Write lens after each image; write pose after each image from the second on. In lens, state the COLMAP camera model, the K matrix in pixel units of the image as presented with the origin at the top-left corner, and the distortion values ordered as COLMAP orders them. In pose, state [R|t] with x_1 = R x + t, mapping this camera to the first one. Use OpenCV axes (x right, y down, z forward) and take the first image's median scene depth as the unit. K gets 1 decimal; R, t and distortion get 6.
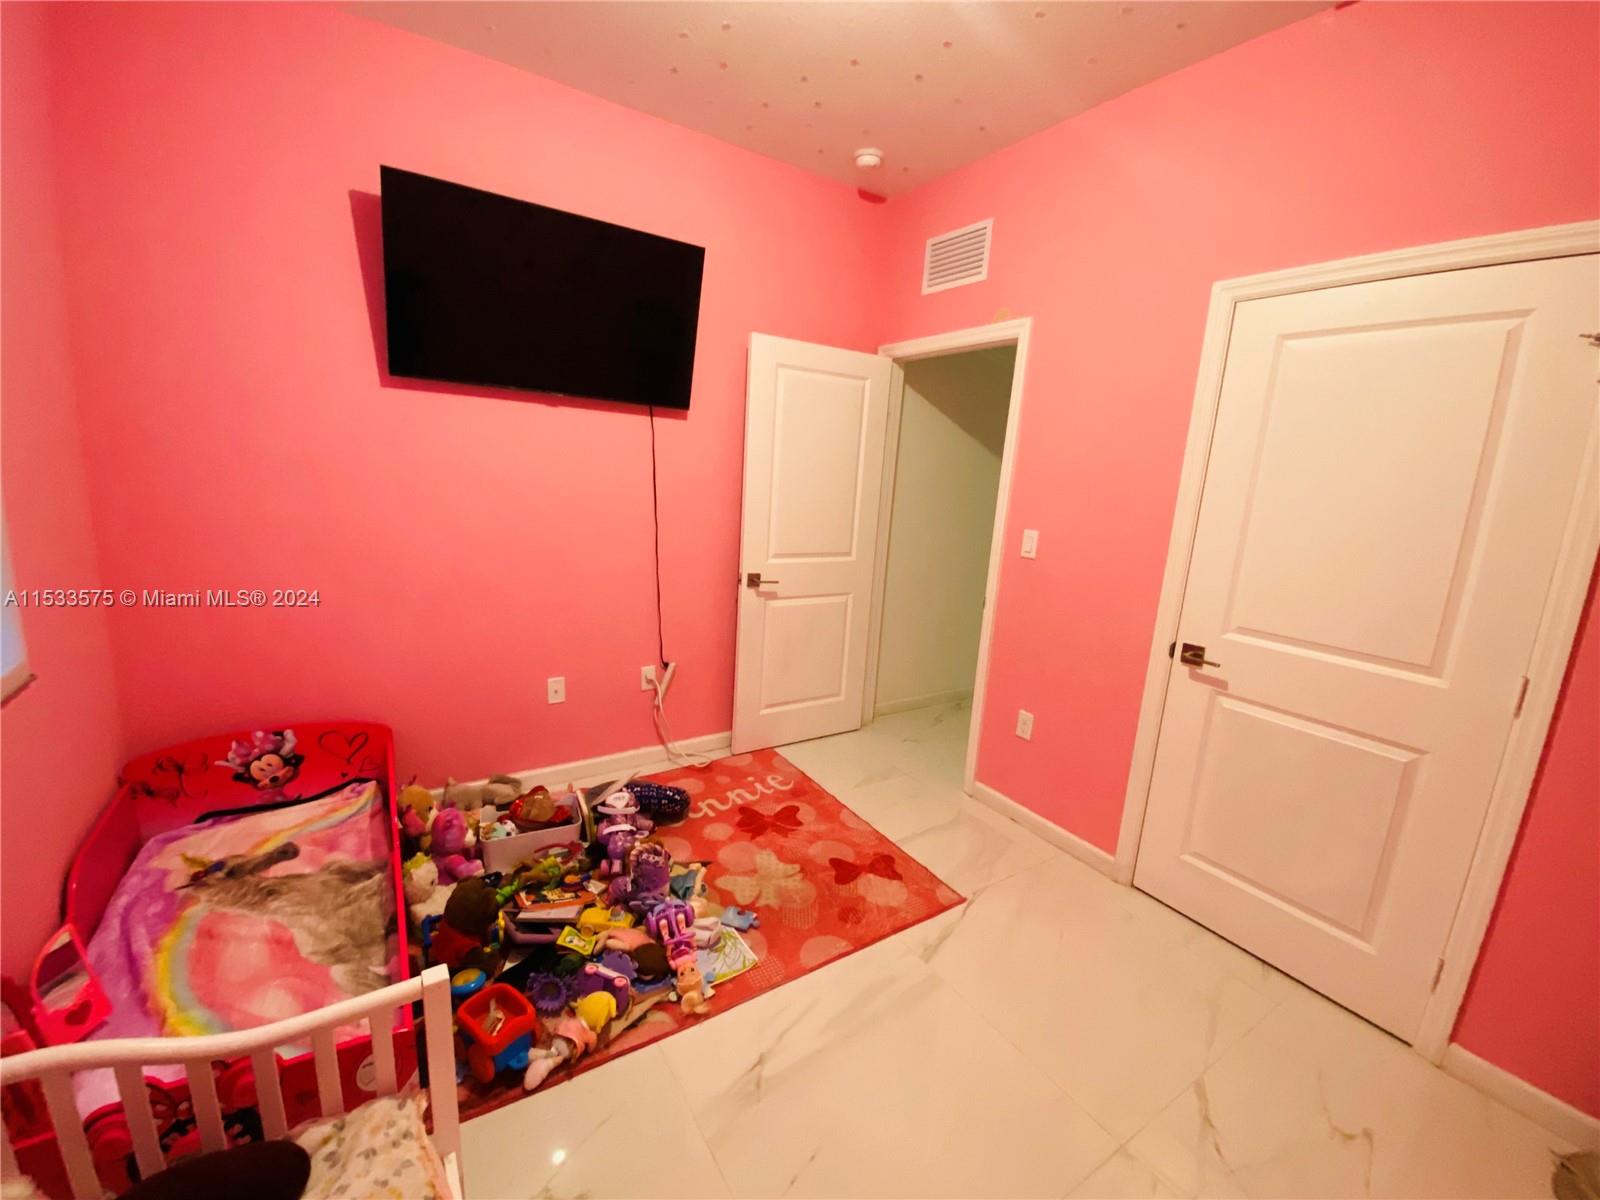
lens RADIAL K [[648.4, 0, 815.2], [0, 648.4, 605.4], [0, 0, 1]] dist [0.010144, -0.014907]
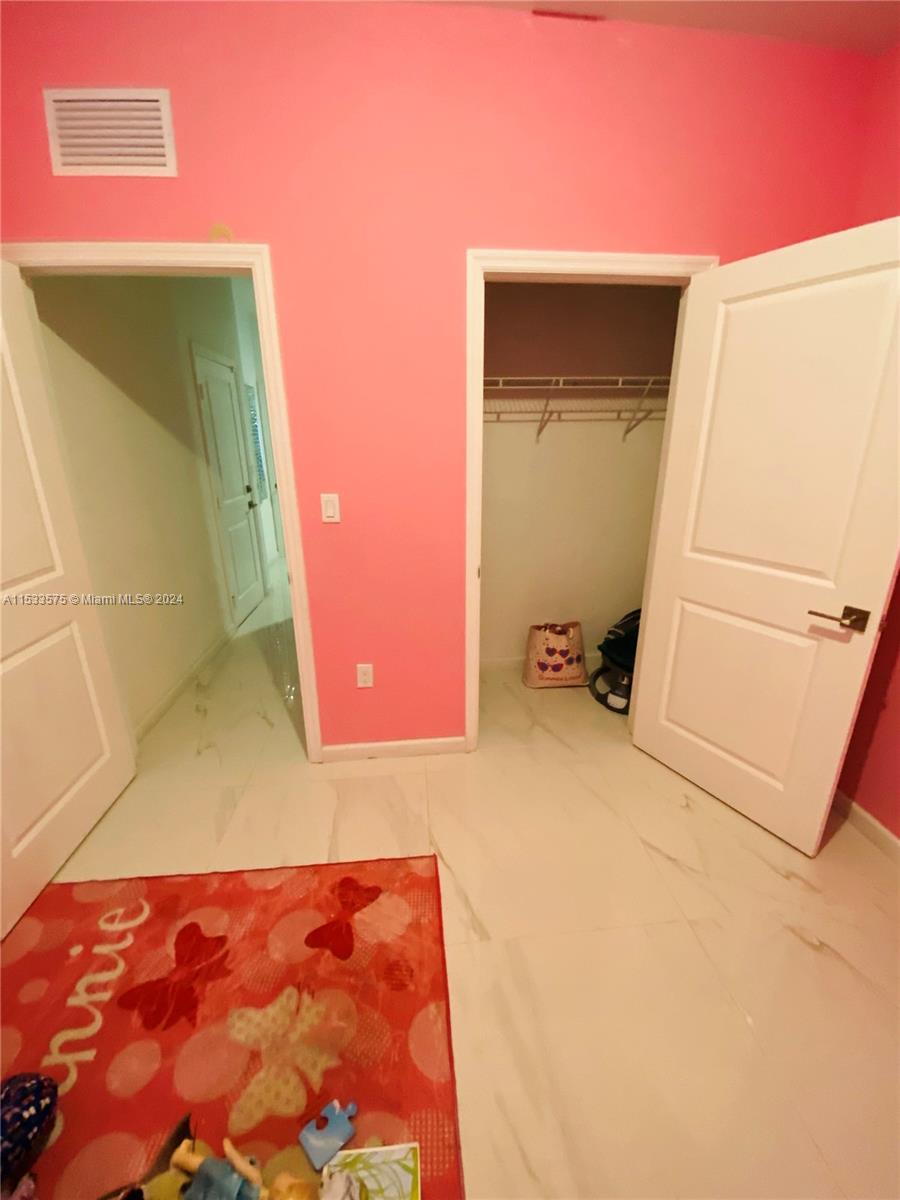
lens RADIAL K [[486.3, 0, 463.5], [0, 486.3, 596.3], [0, 0, 1]] dist [0.010144, -0.014907]
pose [[0.475854, -0.340317, 0.811017, -0.210907], [0.219004, 0.938911, 0.265486, -0.120749], [-0.851822, 0.051284, 0.521315, 0.460102]]
